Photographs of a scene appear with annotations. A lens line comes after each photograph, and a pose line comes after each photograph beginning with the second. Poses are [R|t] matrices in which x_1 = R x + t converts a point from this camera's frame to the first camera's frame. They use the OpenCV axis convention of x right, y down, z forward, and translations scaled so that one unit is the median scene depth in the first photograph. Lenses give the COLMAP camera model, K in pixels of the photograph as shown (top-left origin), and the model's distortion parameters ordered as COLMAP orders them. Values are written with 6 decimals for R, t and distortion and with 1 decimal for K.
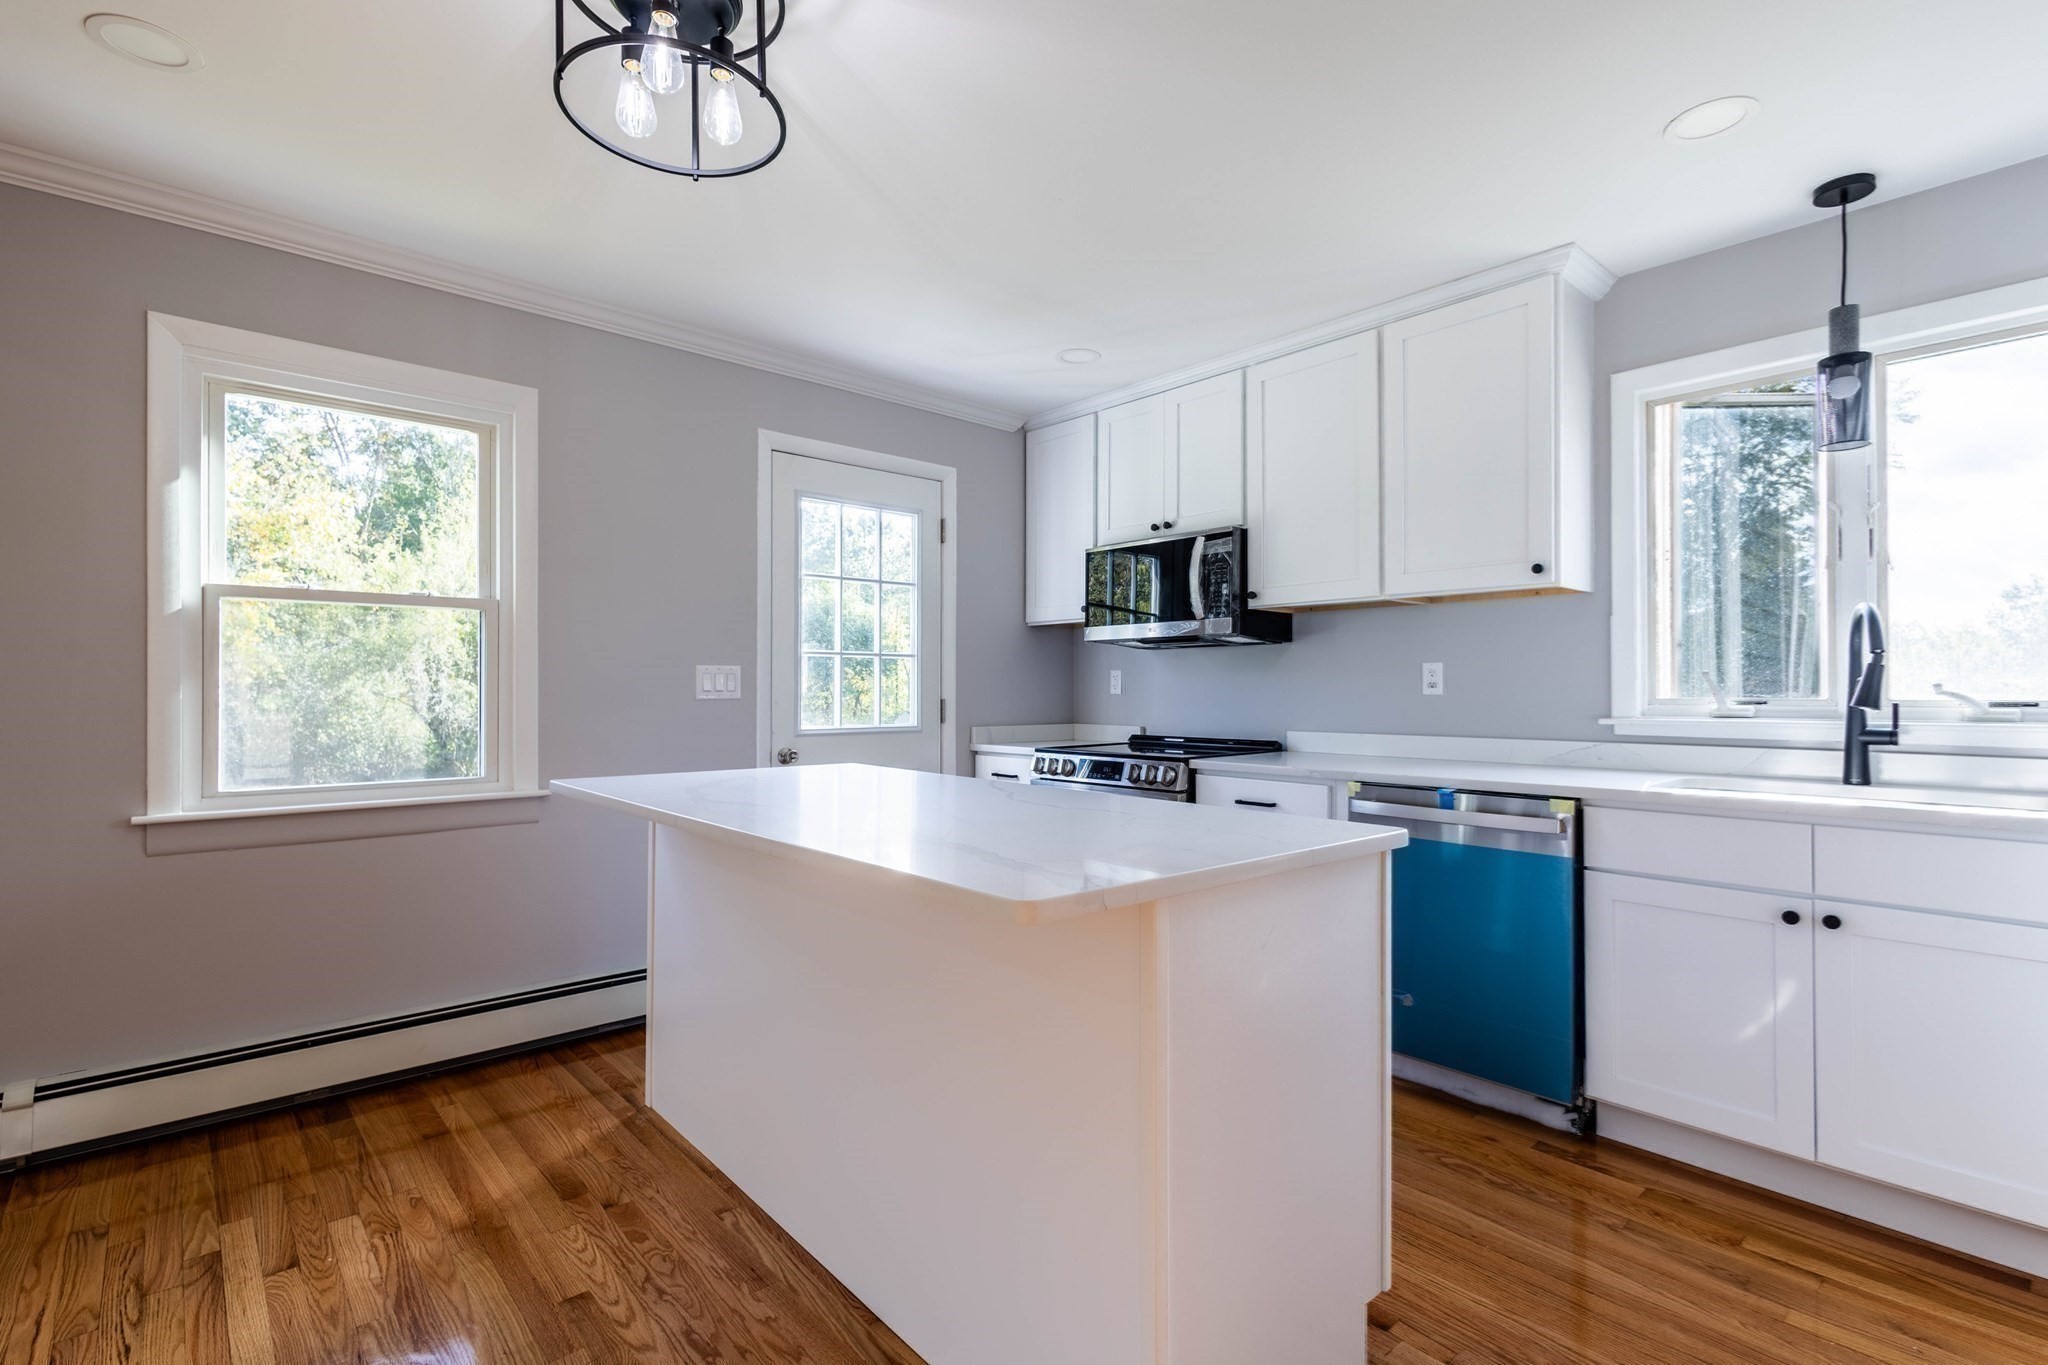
lens RADIAL K [[943.4, 0, 1033.9], [0, 943.4, 685.2], [0, 0, 1]] dist [0.012941, -0.000375]
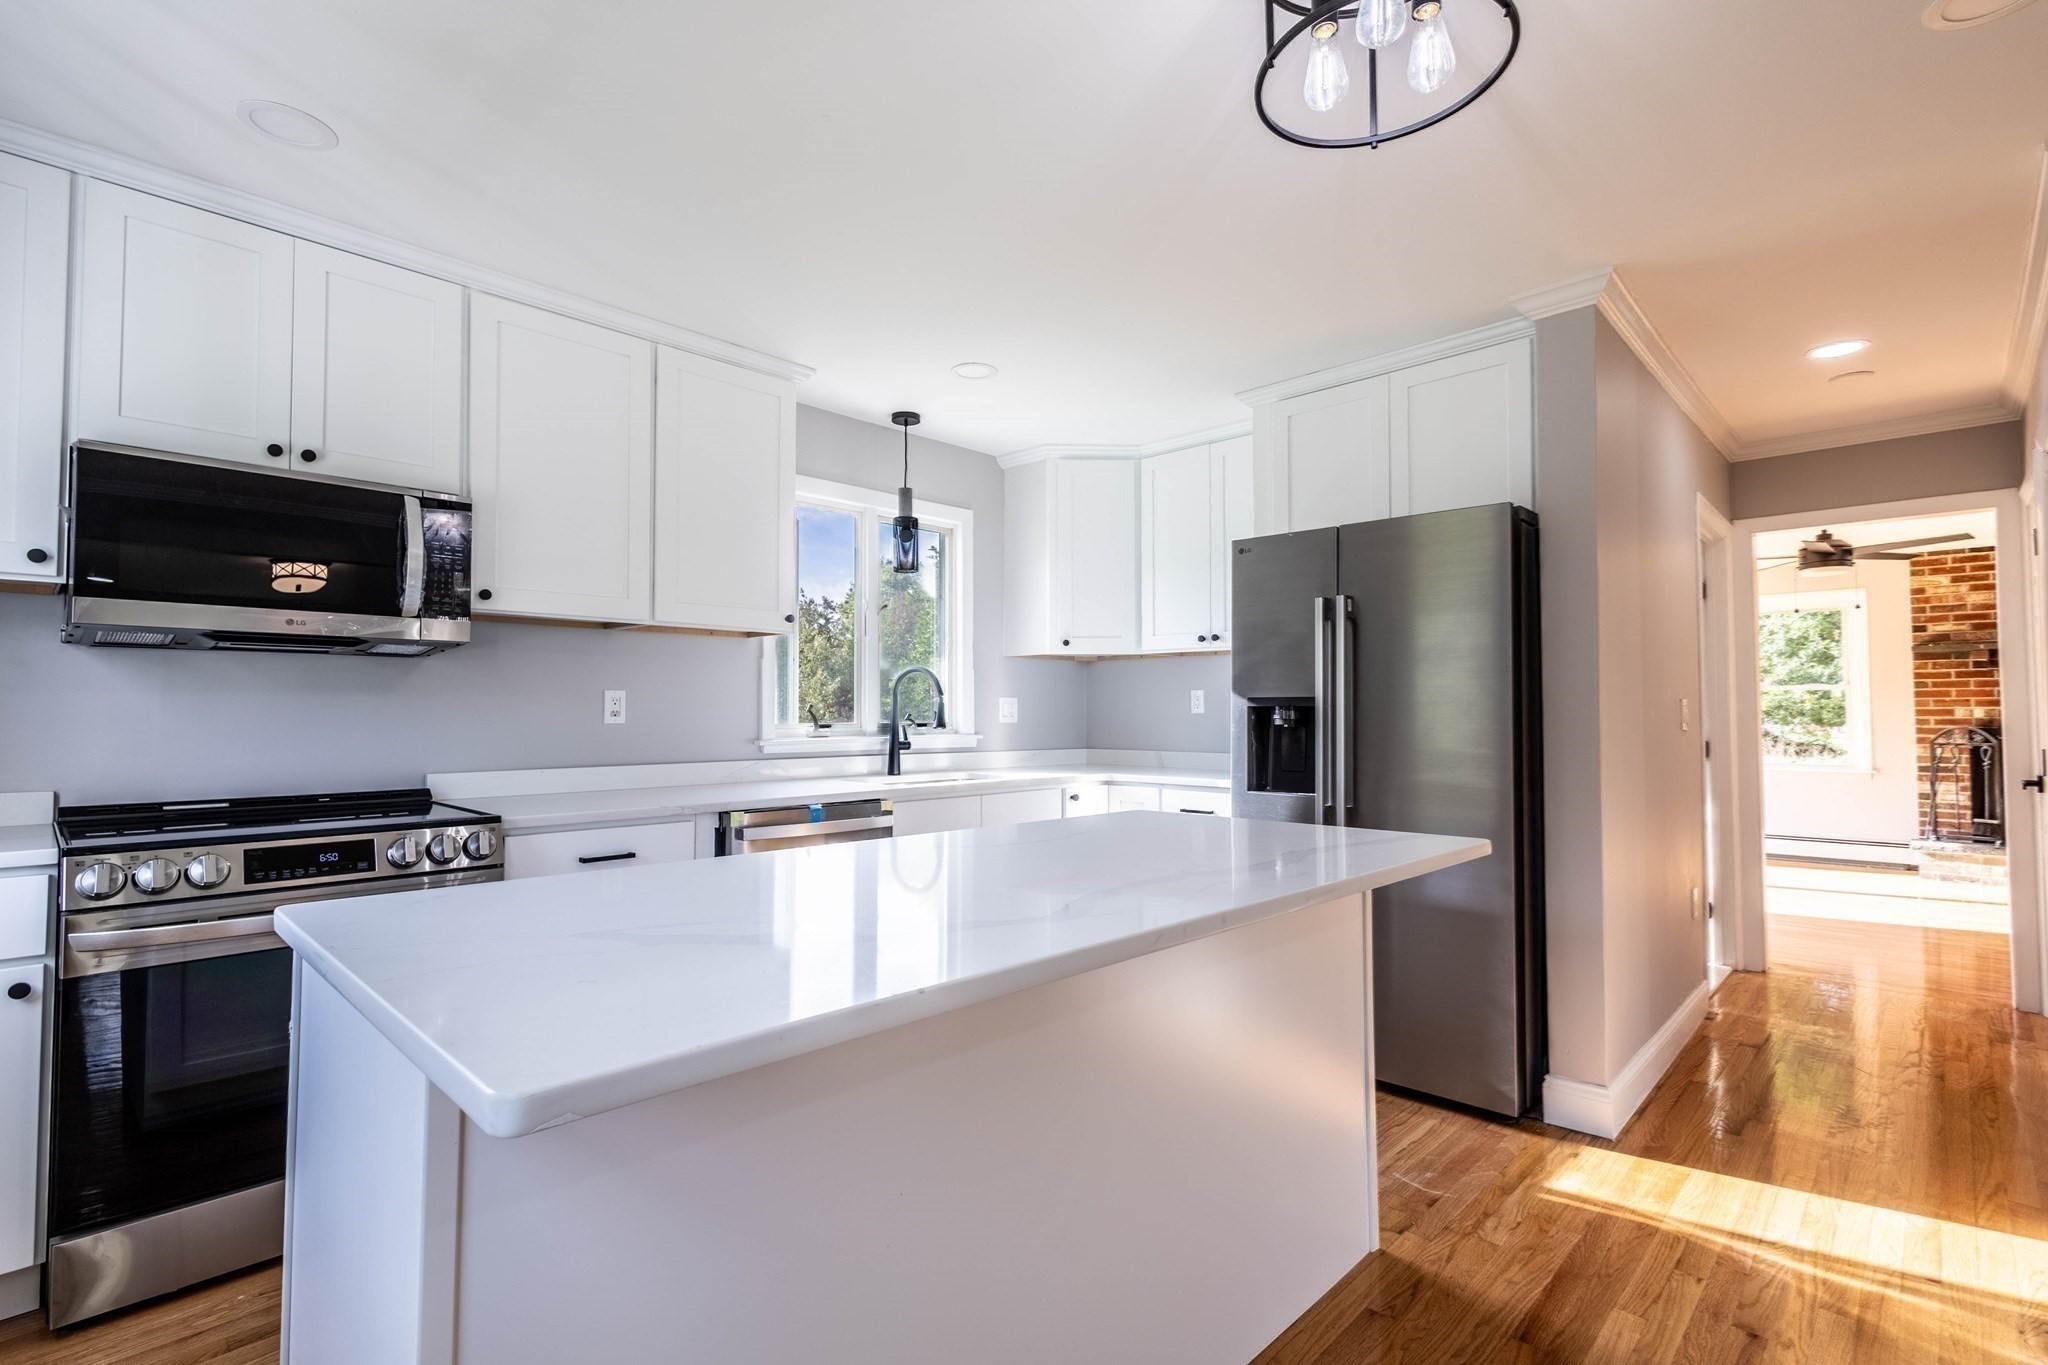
lens RADIAL K [[943.4, 0, 1022.4], [0, 943.4, 679.1], [0, 0, 1]] dist [0.012941, -0.000375]
pose [[-0.063714, 0.036064, 0.997316, -0.598183], [-0.003970, 0.999330, -0.036390, -0.001822], [-0.997960, -0.006278, -0.063528, 0.673138]]
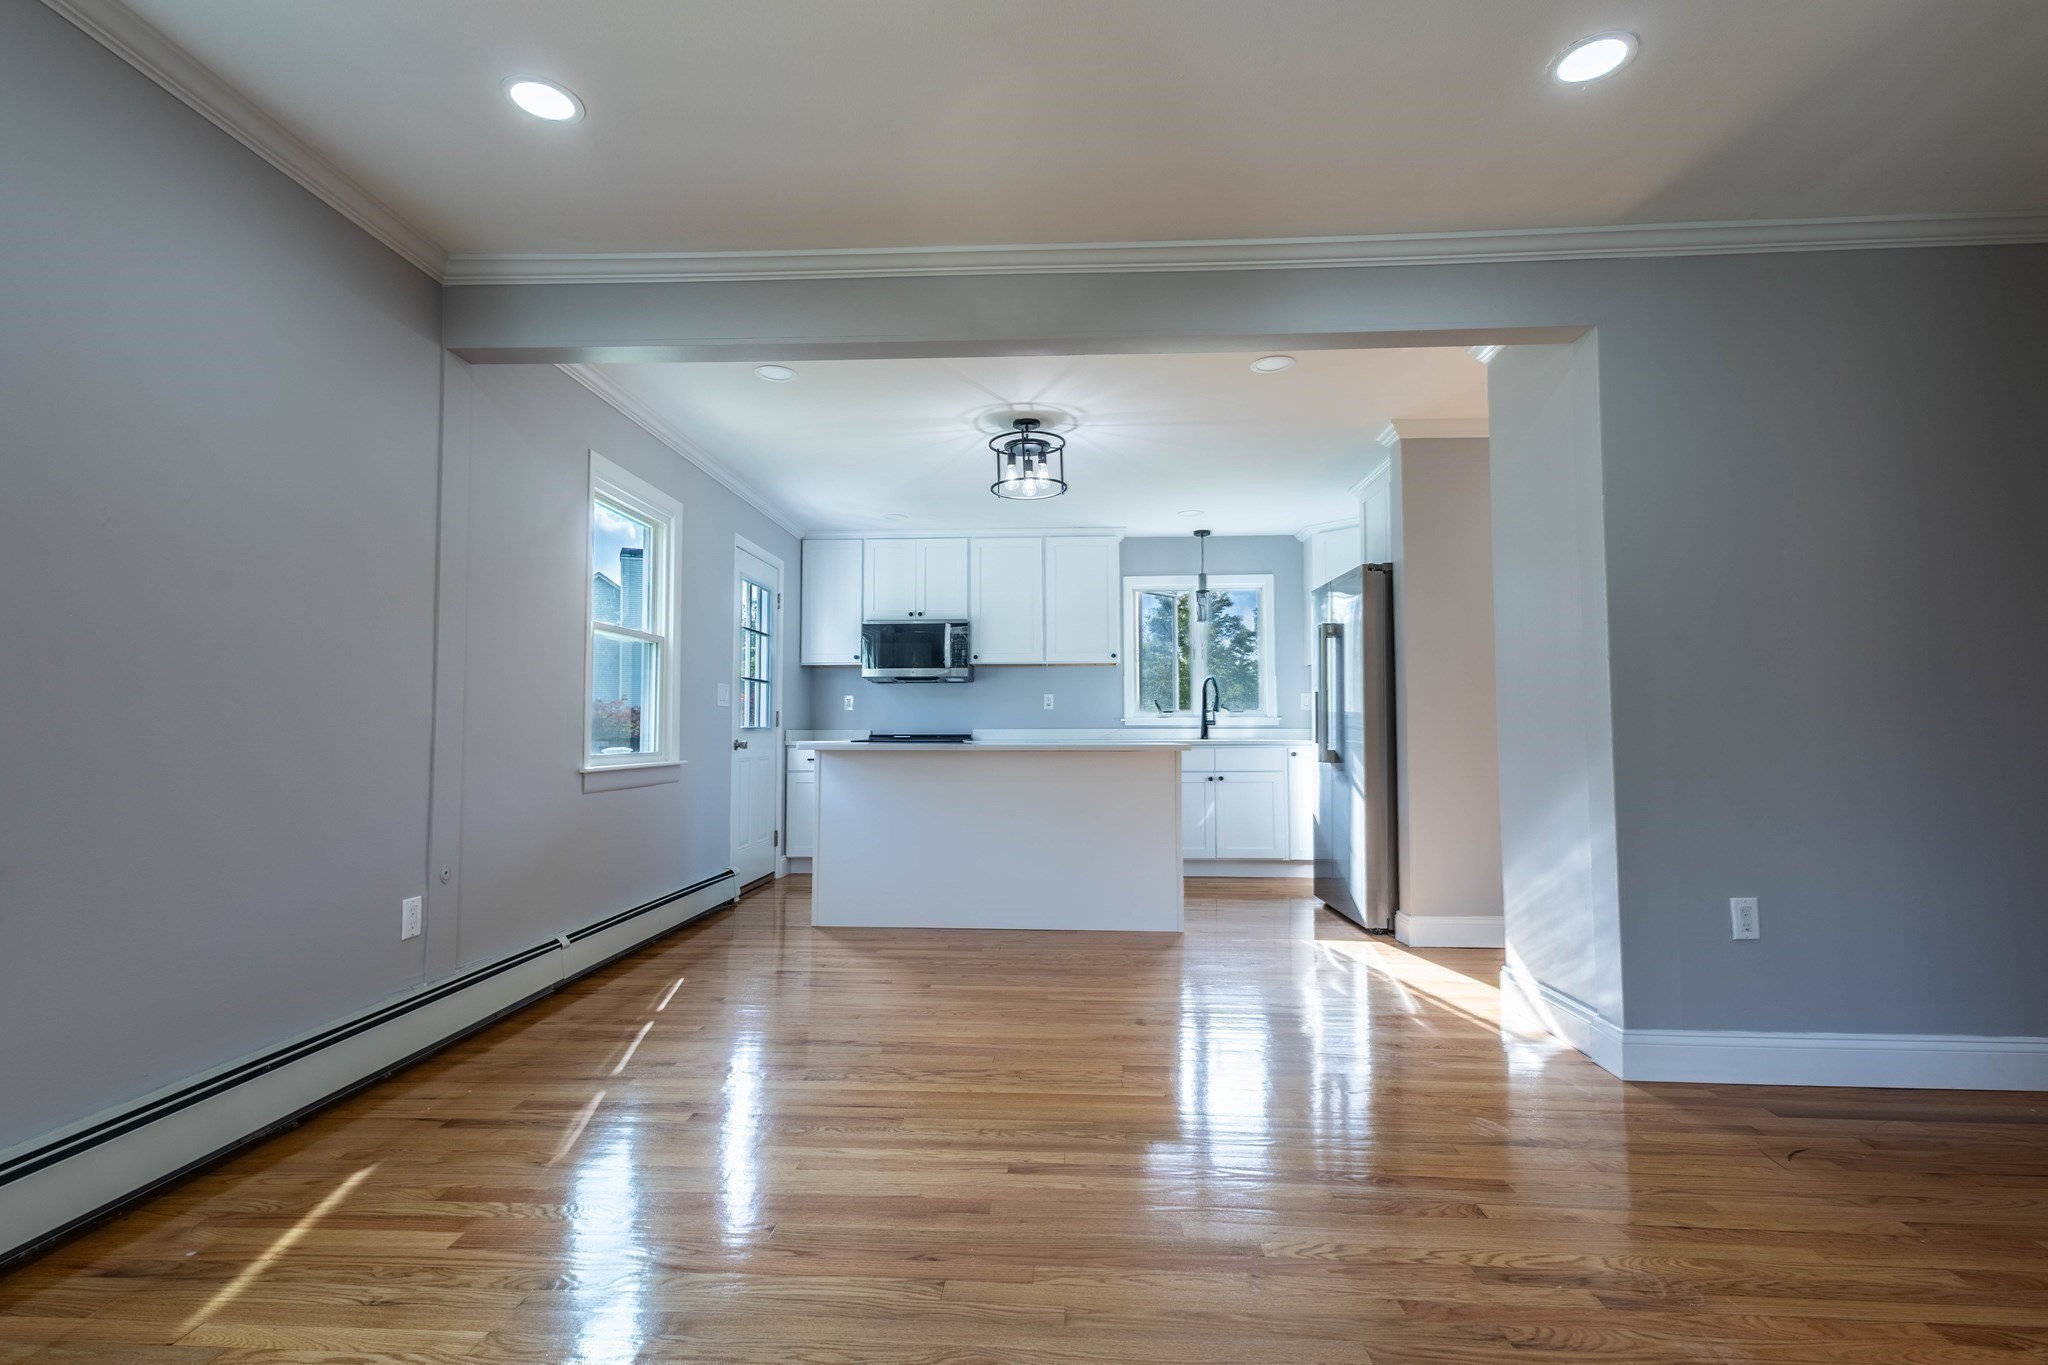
lens RADIAL K [[943.4, 0, 1008.3], [0, 943.4, 684.2], [0, 0, 1]] dist [0.012941, -0.000375]
pose [[0.713231, 0.033825, 0.700112, -1.165486], [-0.001424, 0.998903, -0.046809, 0.055093], [-0.700927, 0.032389, 0.712497, -0.457396]]
